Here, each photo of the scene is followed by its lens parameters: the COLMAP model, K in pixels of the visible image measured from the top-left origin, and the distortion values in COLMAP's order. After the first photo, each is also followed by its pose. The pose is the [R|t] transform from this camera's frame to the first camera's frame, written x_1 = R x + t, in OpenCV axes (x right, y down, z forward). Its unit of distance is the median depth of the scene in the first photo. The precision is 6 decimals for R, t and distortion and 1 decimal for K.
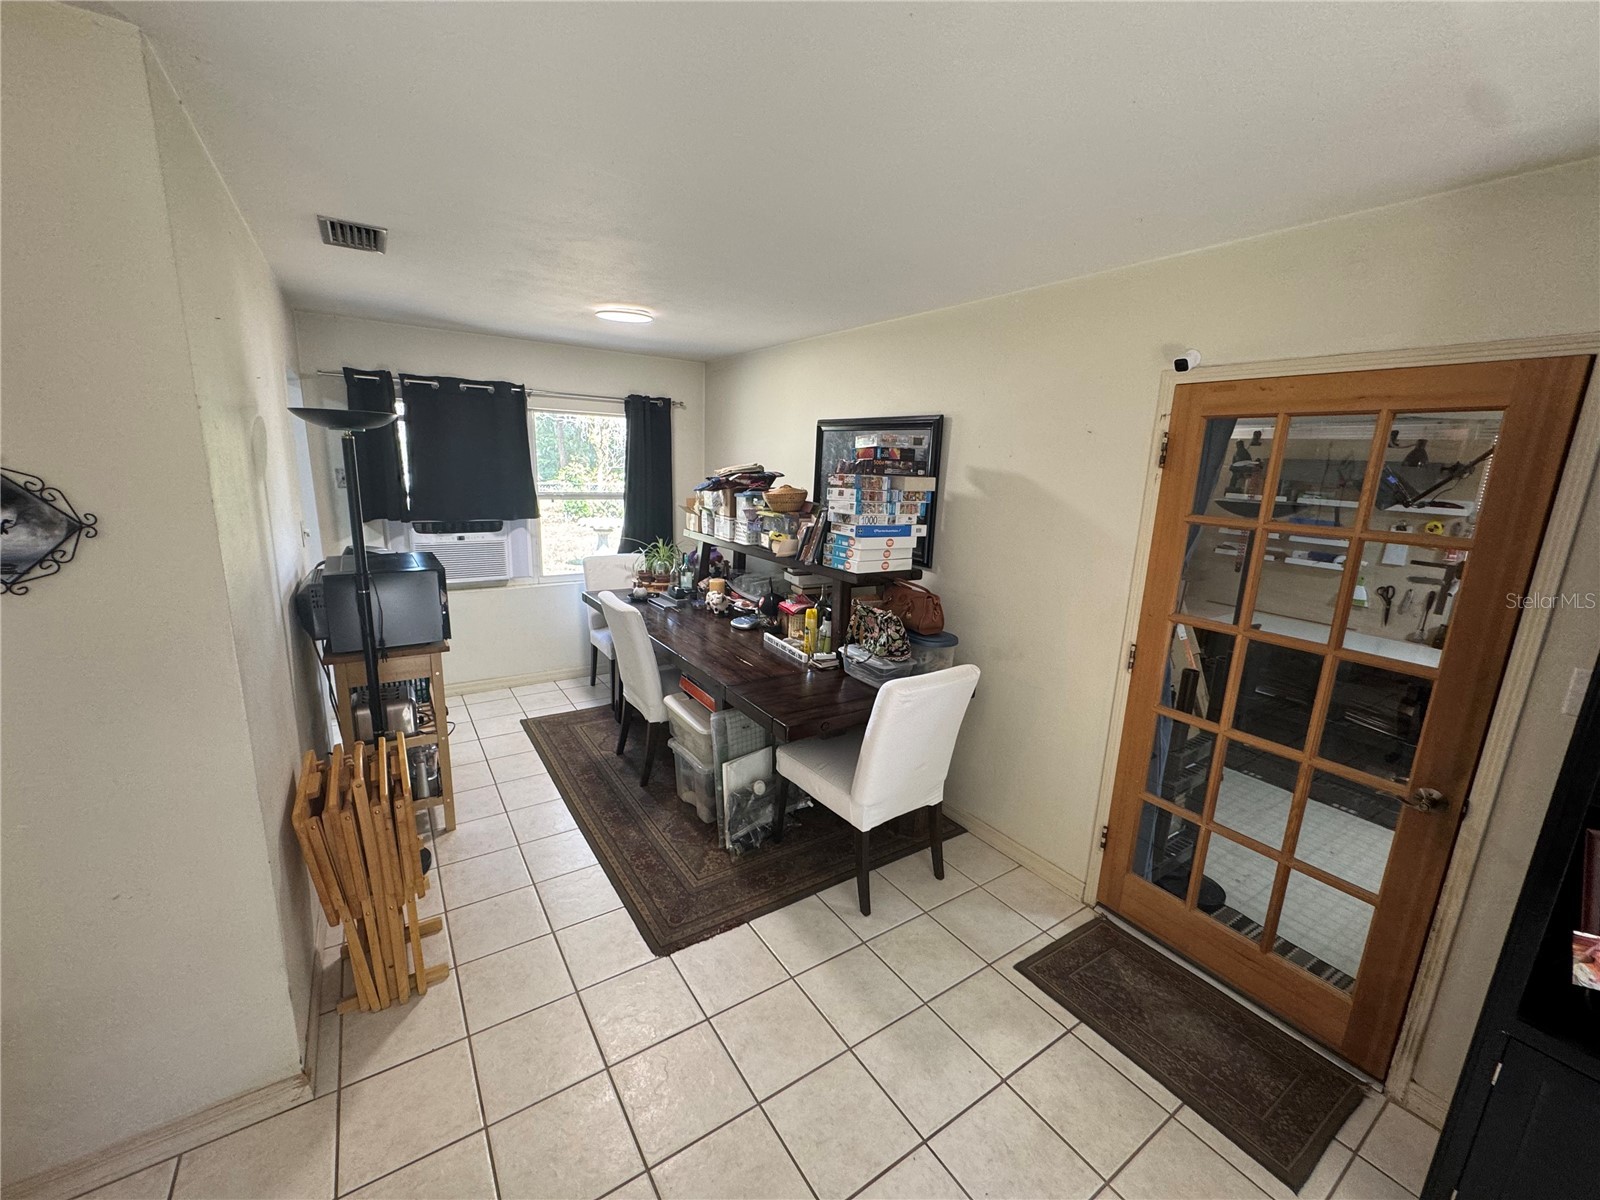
lens RADIAL K [[640.7, 0, 800.0], [0, 640.7, 600.0], [0, 0, 1]] dist [-0.001937, 0.000112]
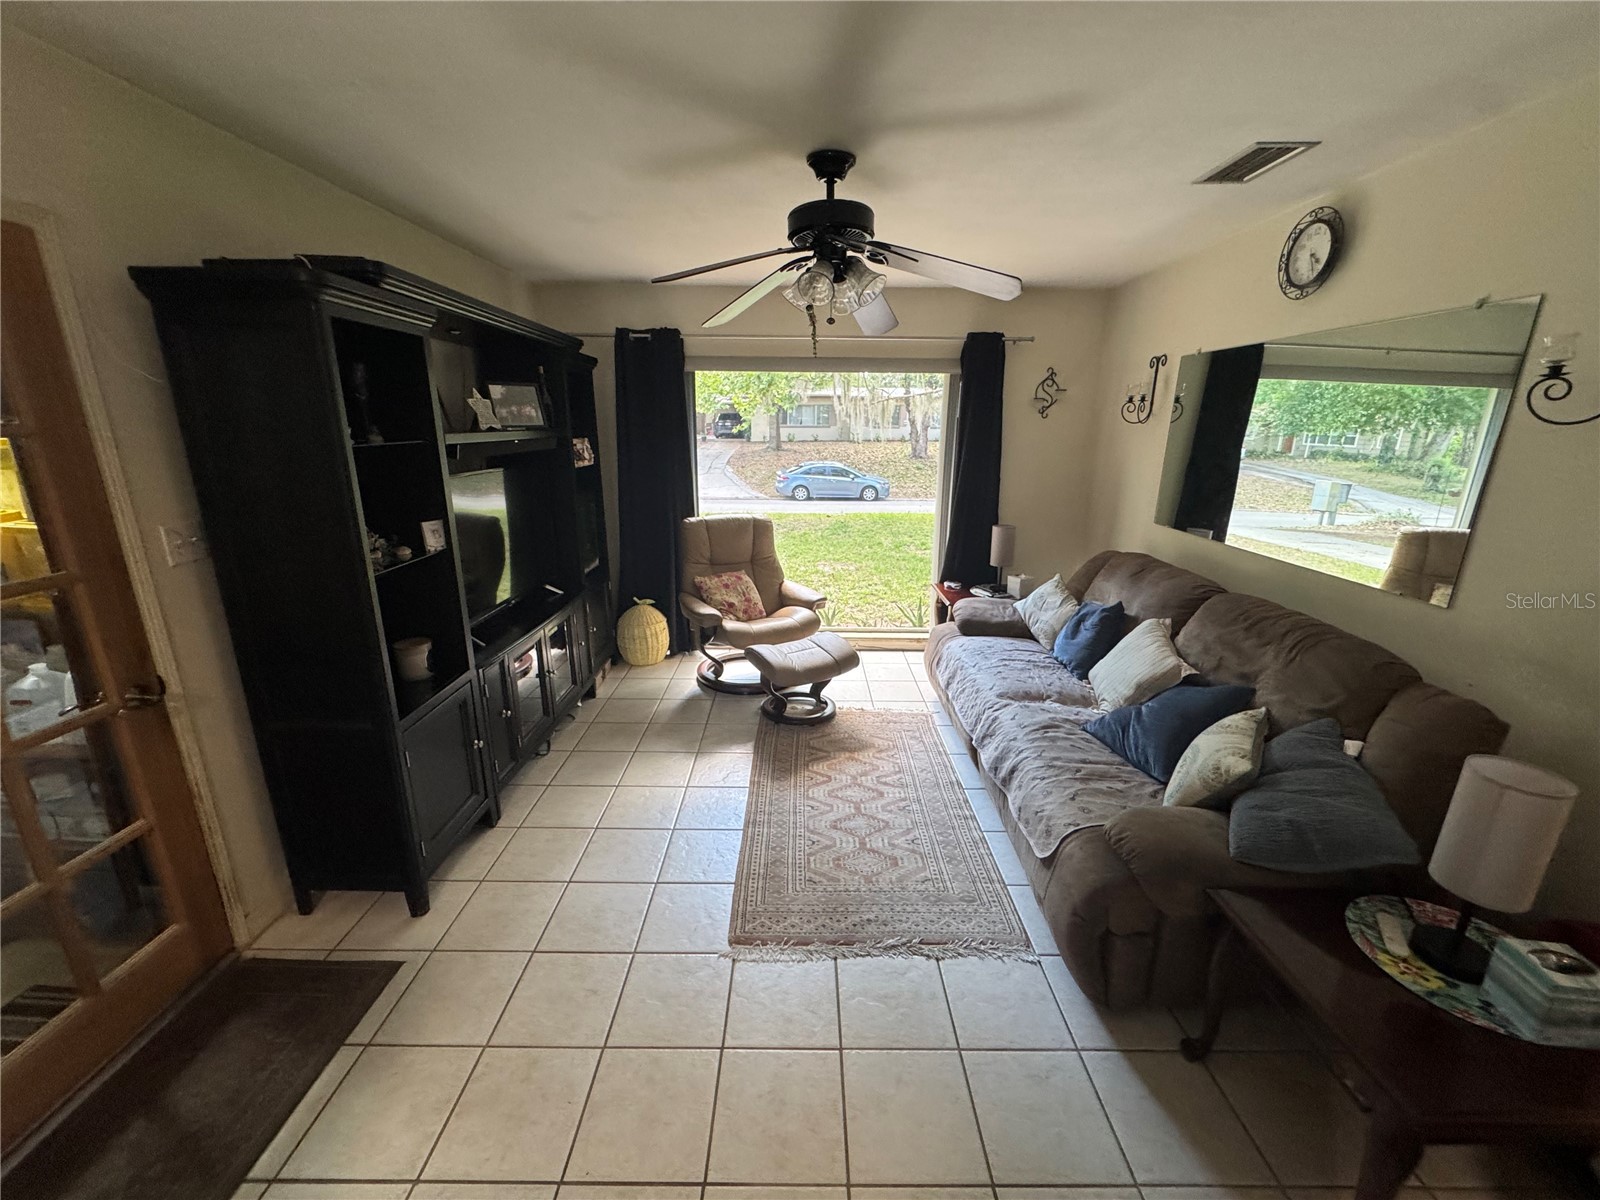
lens RADIAL K [[640.7, 0, 800.0], [0, 640.7, 600.0], [0, 0, 1]] dist [-0.001937, 0.000112]
pose [[-0.826532, -0.196179, 0.527597, -0.288449], [0.081131, 0.885994, 0.456544, -0.154025], [-0.557013, 0.420152, -0.716386, 0.897574]]
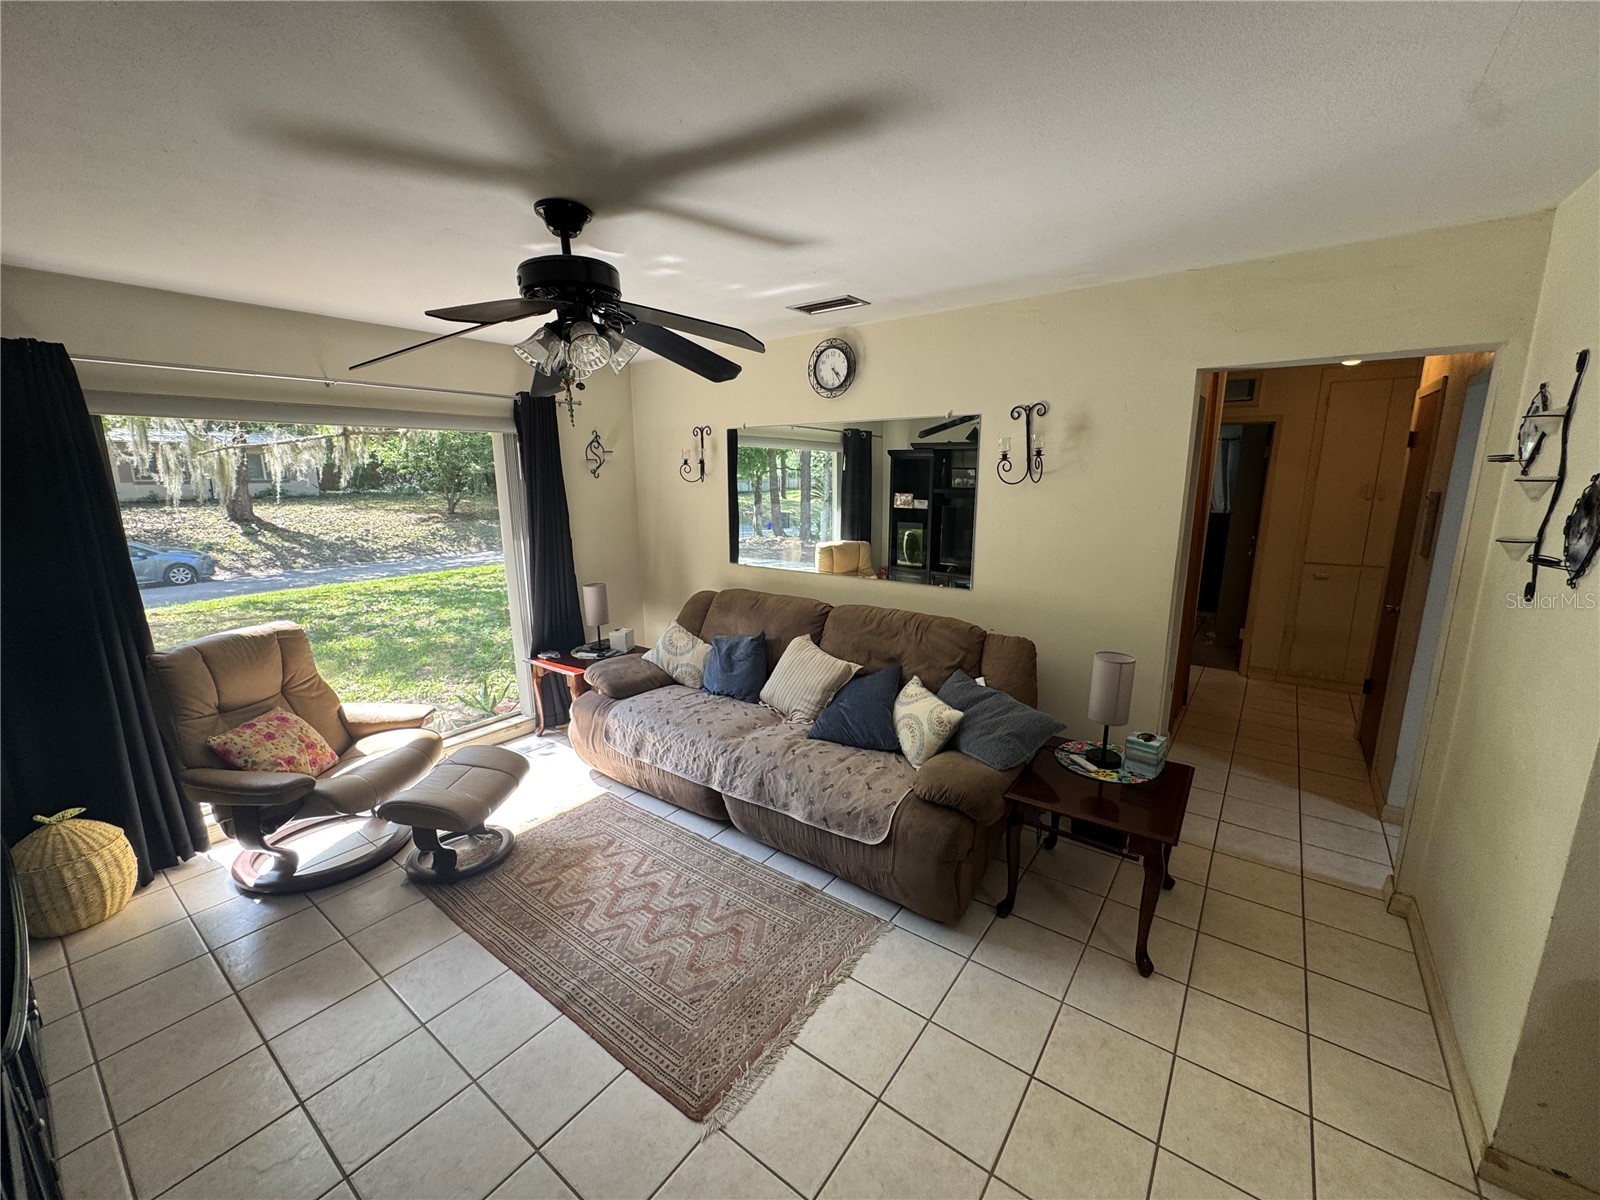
lens RADIAL K [[640.7, 0, 800.0], [0, 640.7, 600.0], [0, 0, 1]] dist [-0.001937, 0.000112]
pose [[-0.942419, 0.031073, -0.332988, 0.353800], [-0.104474, 0.918492, 0.381390, -0.179878], [0.317697, 0.394218, -0.862358, 0.957683]]
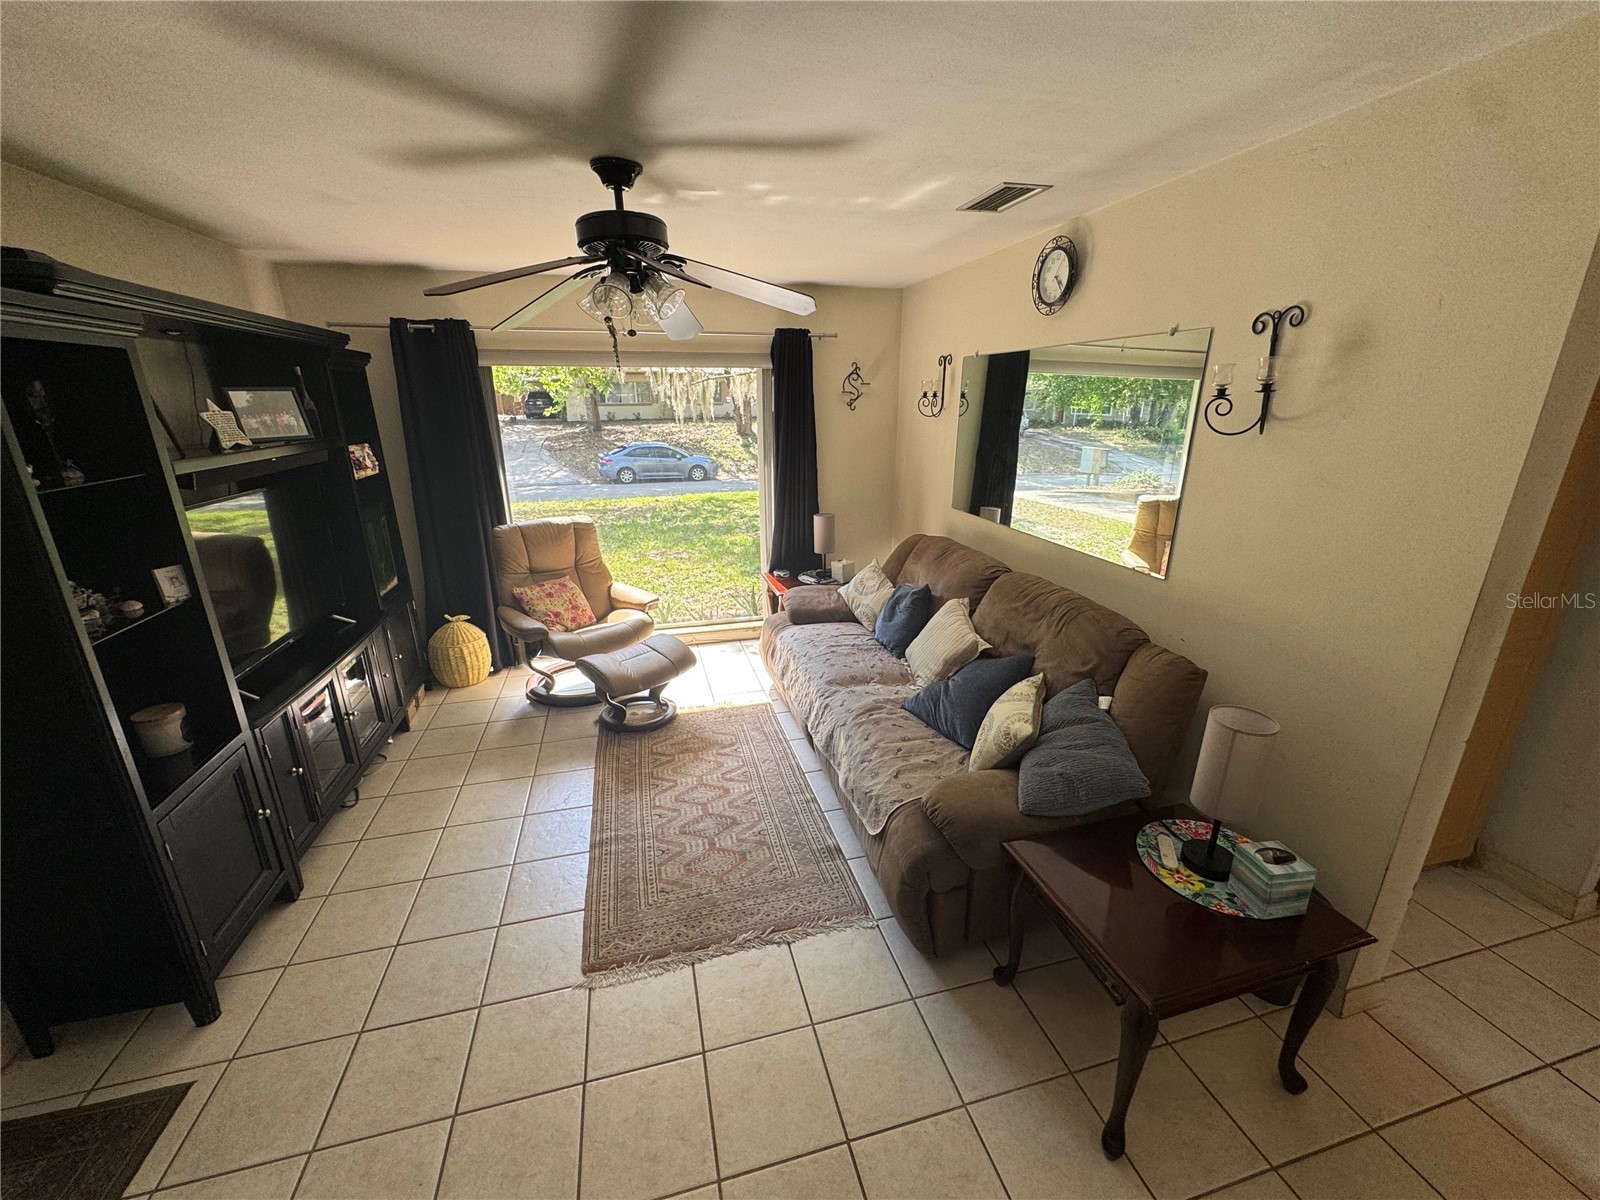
lens RADIAL K [[640.7, 0, 800.0], [0, 640.7, 600.0], [0, 0, 1]] dist [-0.001937, 0.000112]
pose [[-0.944087, -0.135326, 0.300644, -0.310176], [0.036650, 0.863152, 0.503612, -0.215880], [-0.327653, 0.486473, -0.809931, 0.879237]]
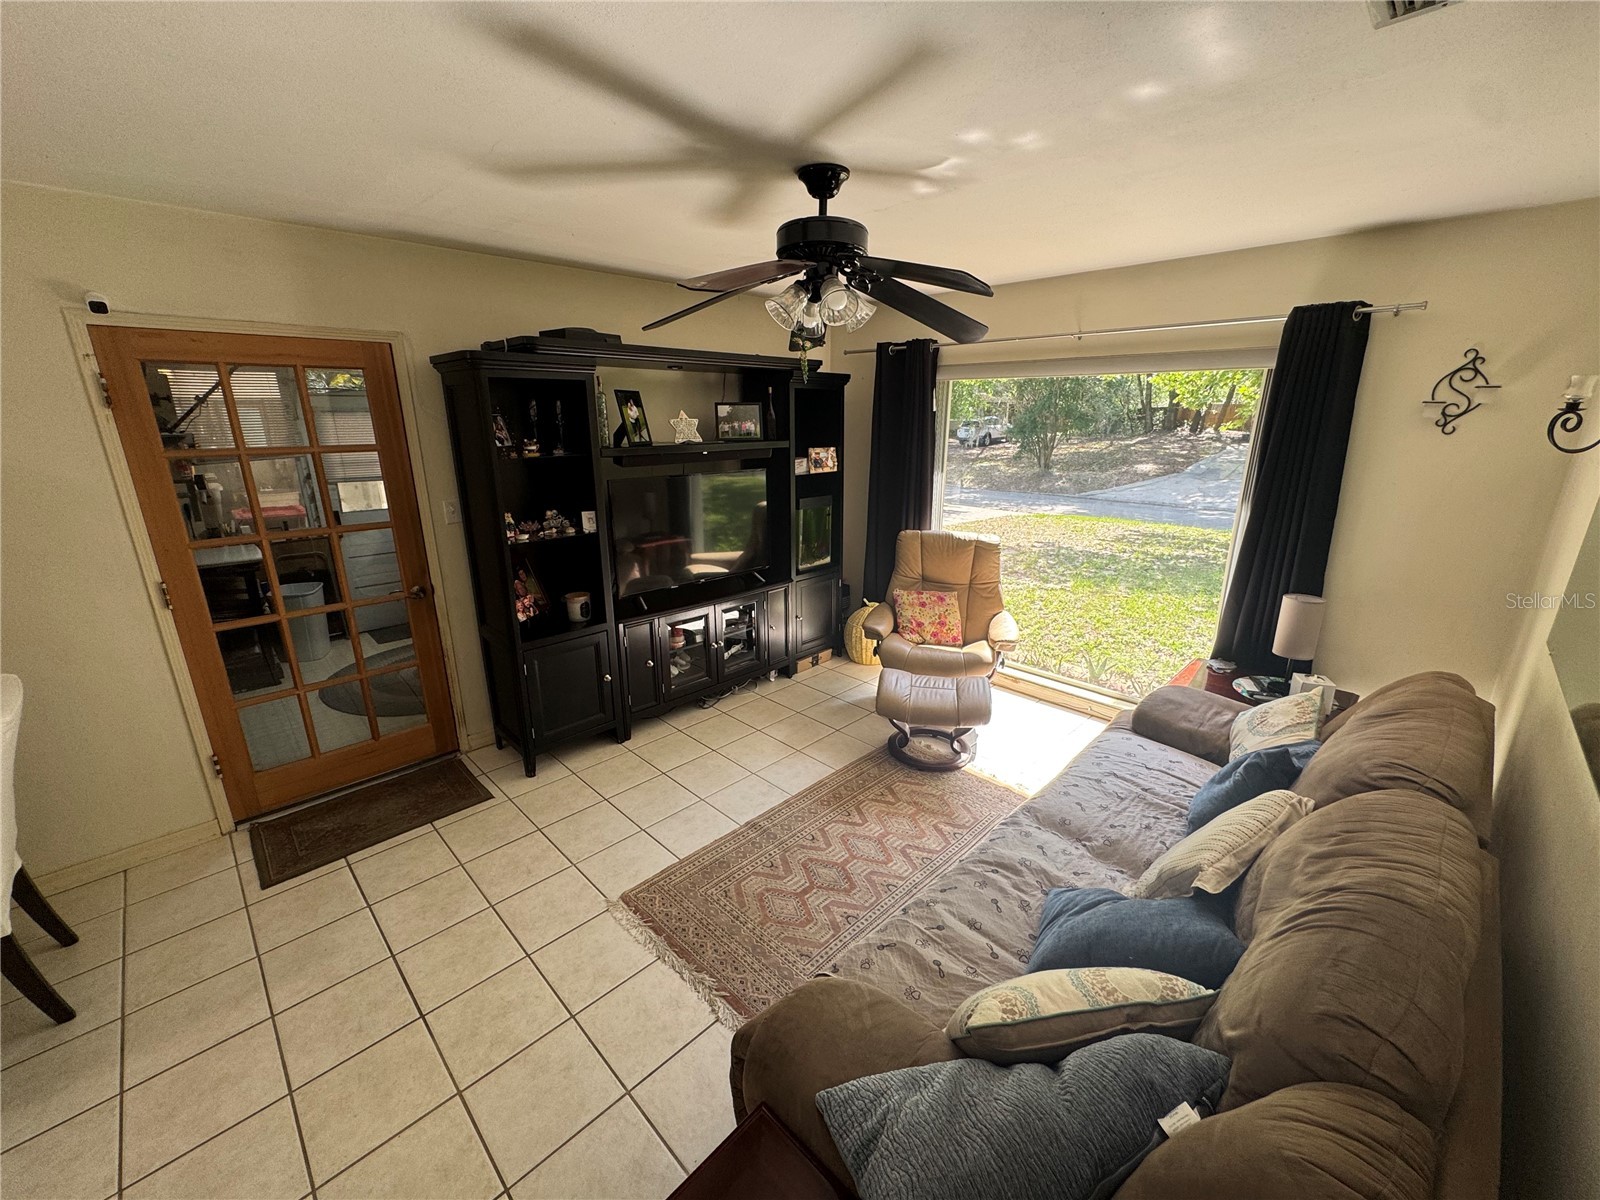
lens RADIAL K [[640.7, 0, 800.0], [0, 640.7, 600.0], [0, 0, 1]] dist [-0.001937, 0.000112]
pose [[-0.191412, -0.314830, 0.929647, -0.745558], [0.205588, 0.913289, 0.351620, -0.064546], [-0.959737, 0.258428, -0.110089, 0.145940]]
